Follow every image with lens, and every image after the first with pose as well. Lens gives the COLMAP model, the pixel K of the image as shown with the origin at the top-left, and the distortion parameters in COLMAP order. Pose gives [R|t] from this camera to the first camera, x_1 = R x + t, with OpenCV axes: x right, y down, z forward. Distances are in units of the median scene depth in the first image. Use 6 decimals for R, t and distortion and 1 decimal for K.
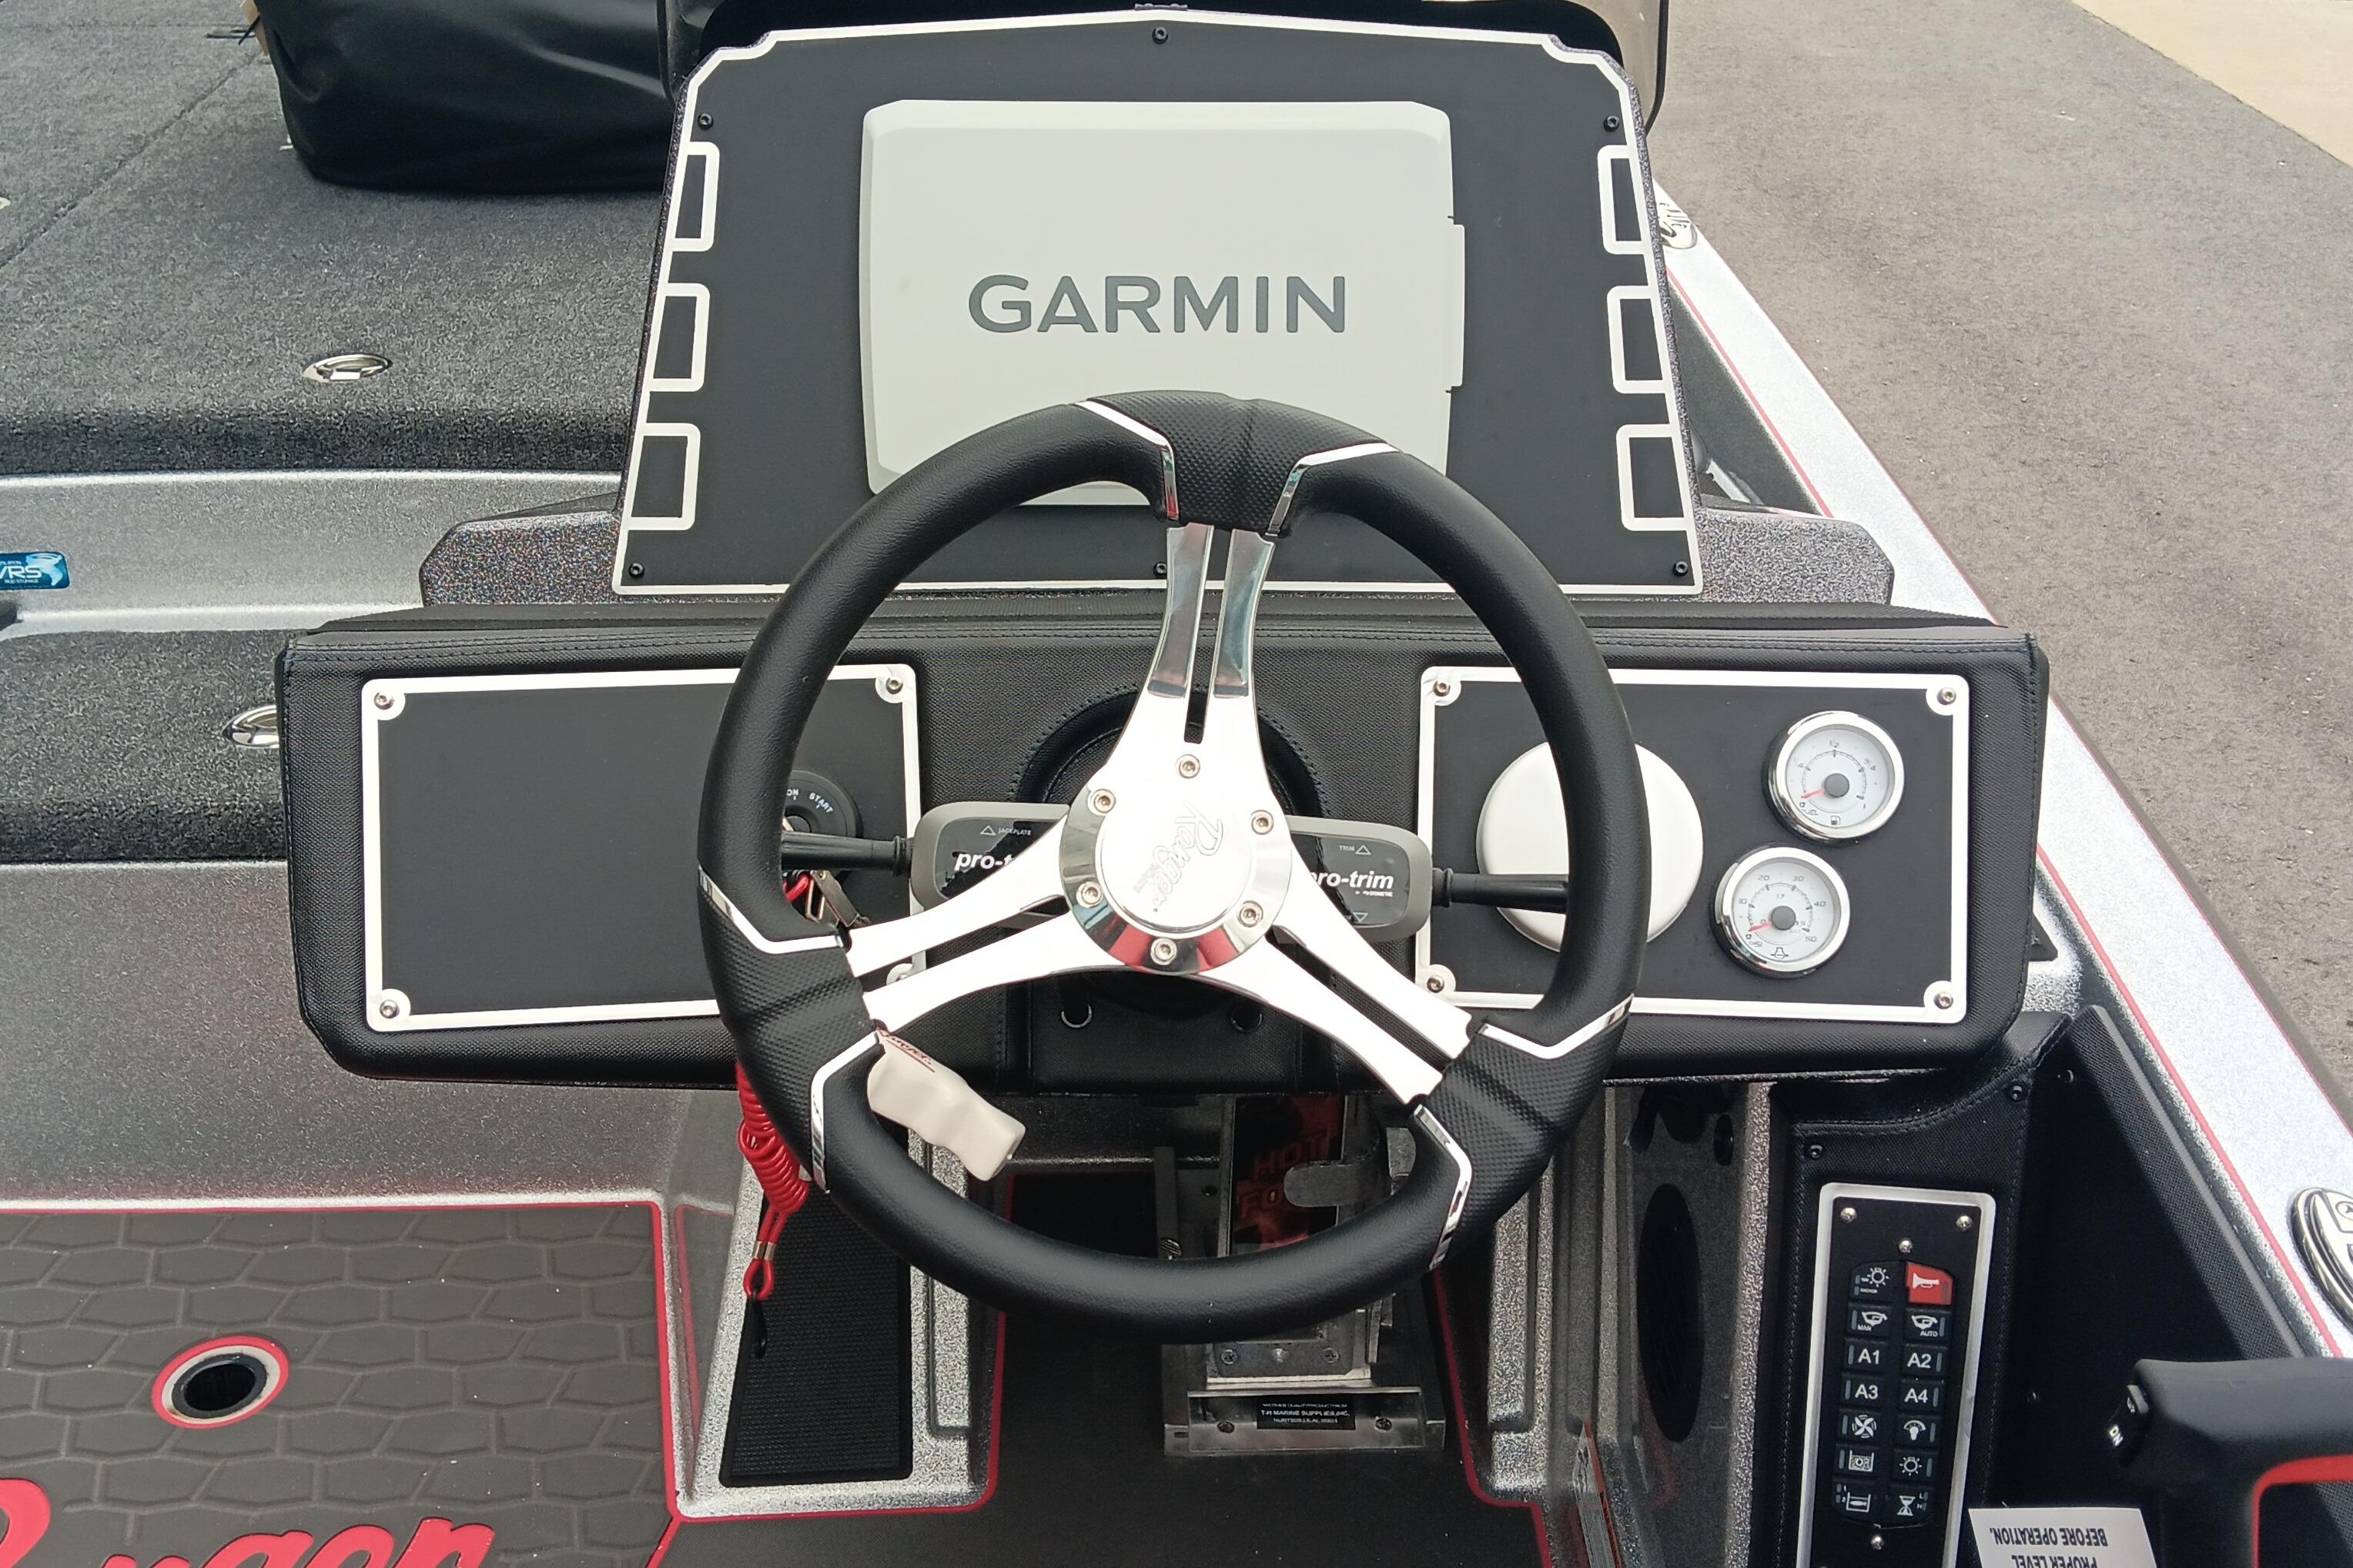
lens RADIAL K [[2429.4, 0, 1172.4], [0, 2429.4, 773.2], [0, 0, 1]] dist [0.163695, -0.471181]
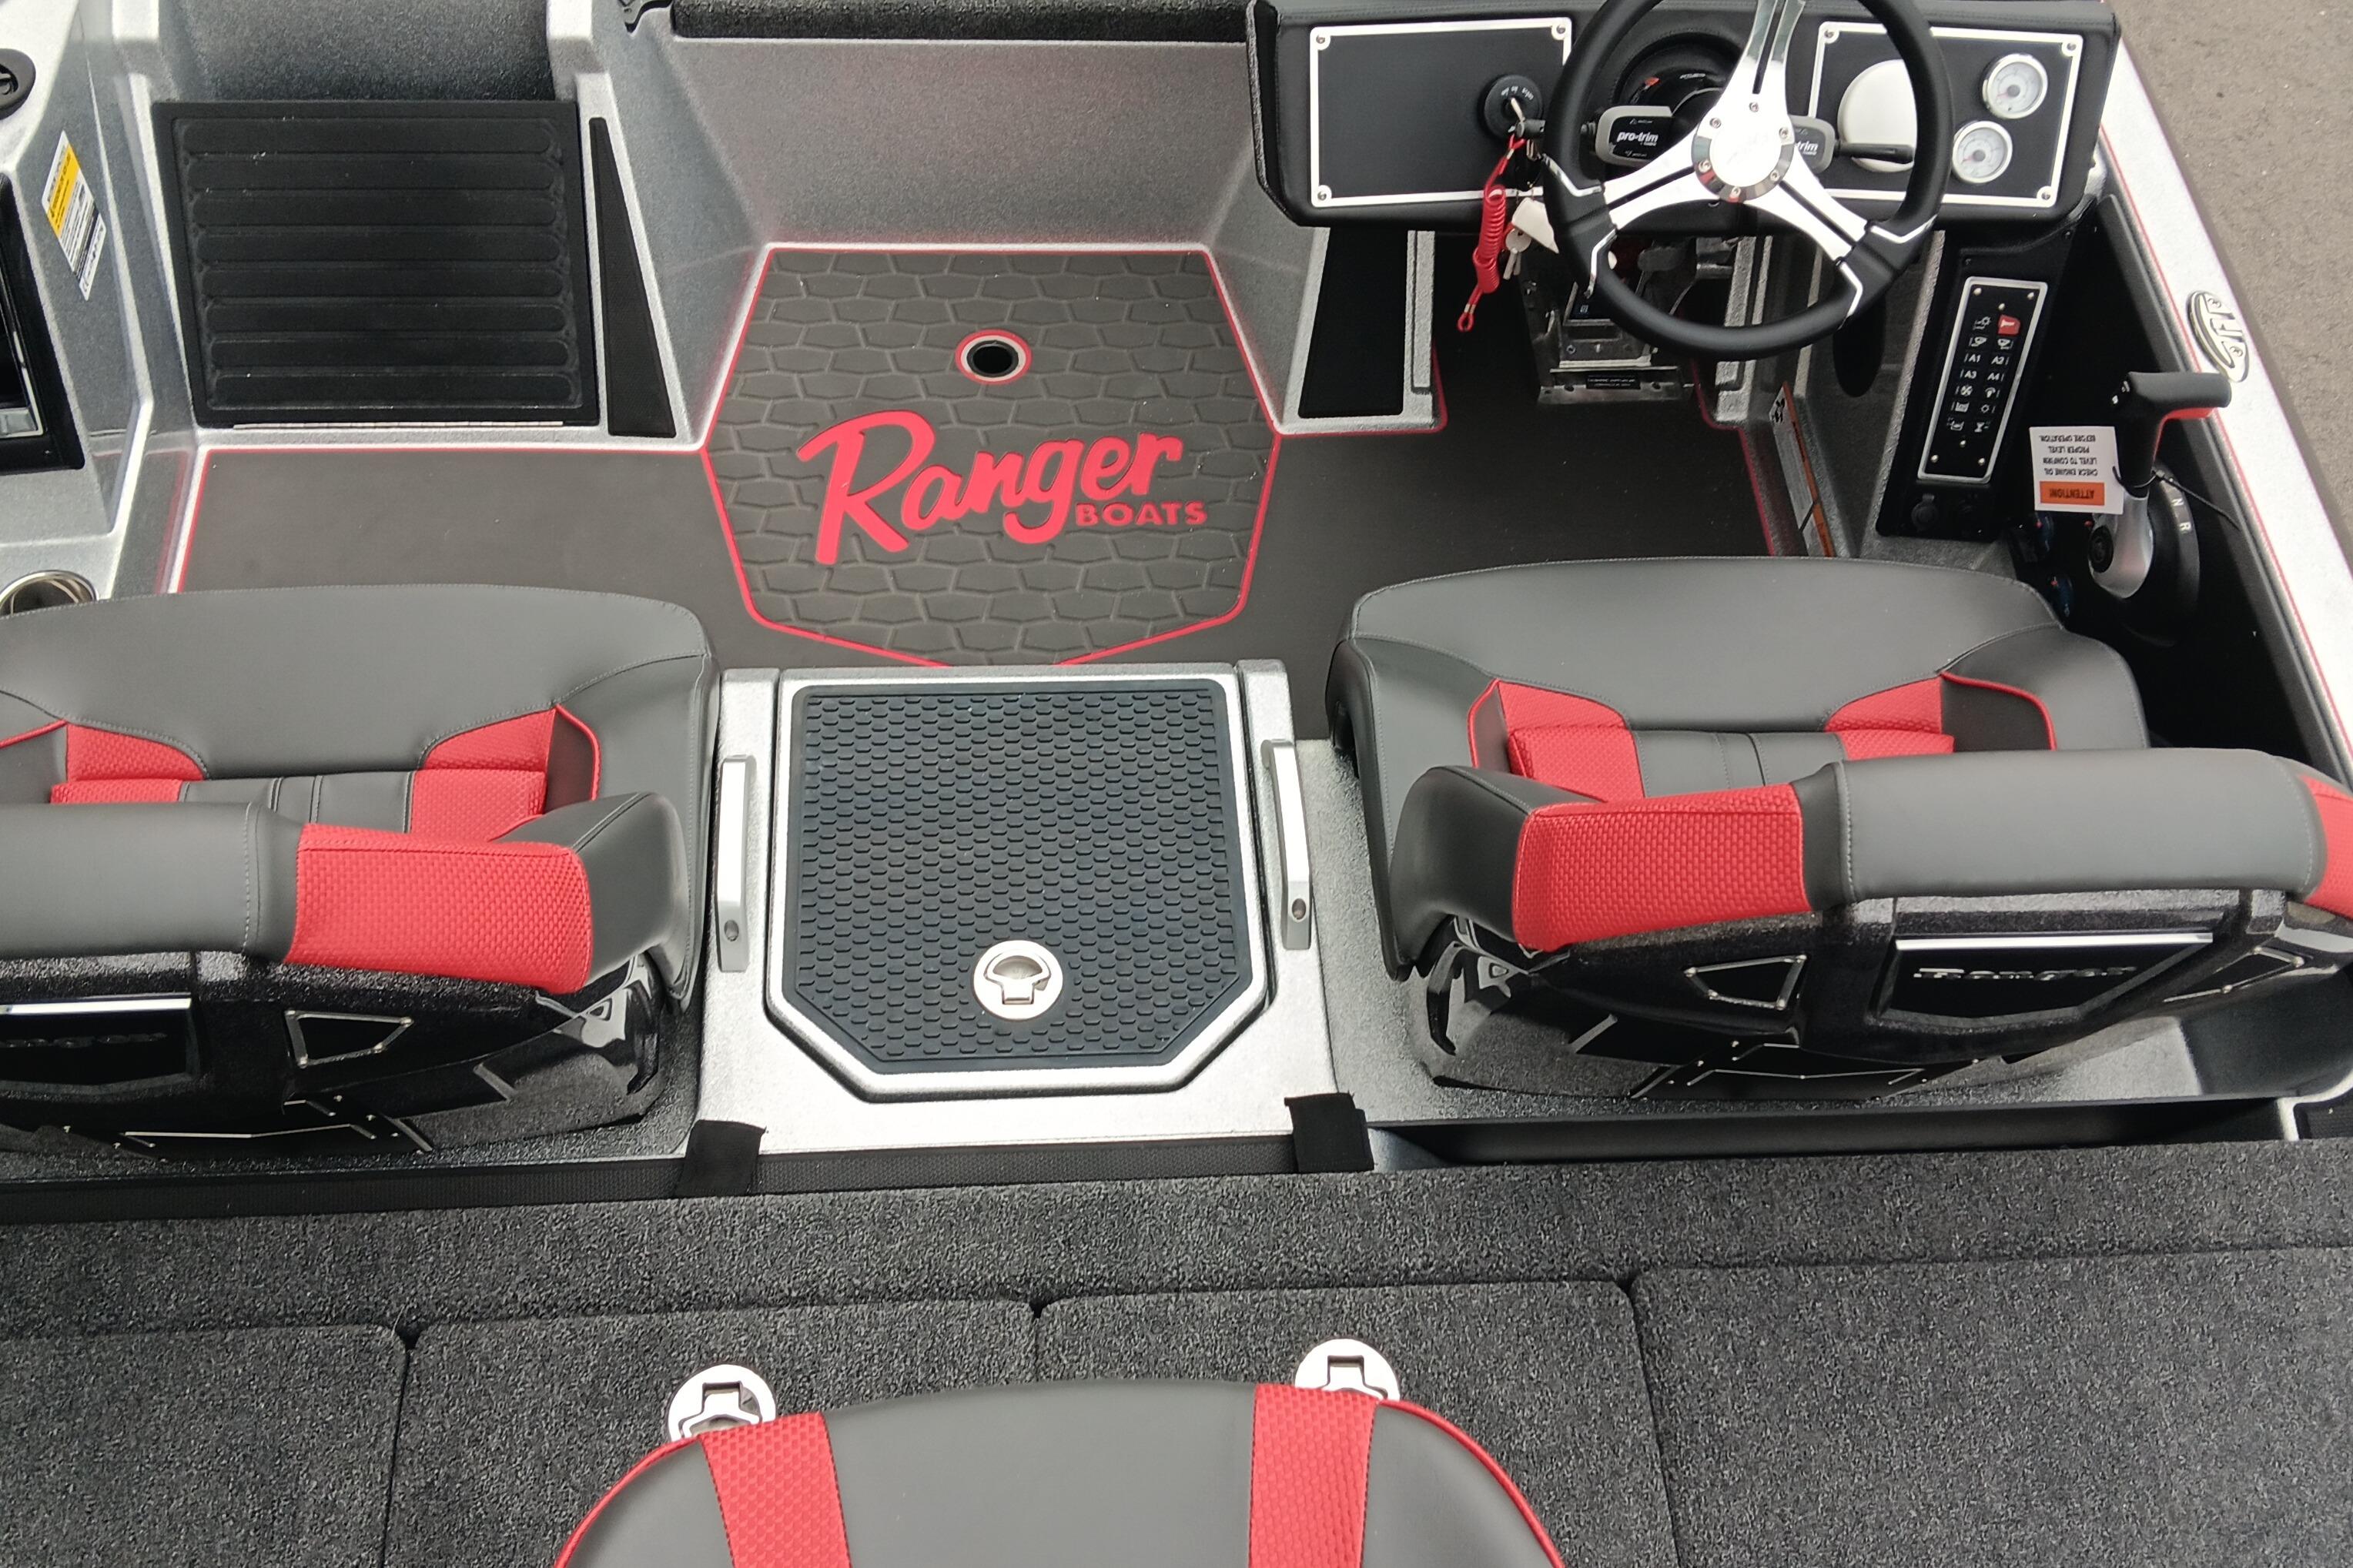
lens RADIAL K [[2429.4, 0, 1172.4], [0, 2429.4, 773.2], [0, 0, 1]] dist [0.163695, -0.471181]
pose [[0.997892, -0.002128, 0.064868, -0.545078], [-0.024856, 0.910729, 0.412255, -0.294323], [-0.059954, -0.412999, 0.908756, -1.030455]]
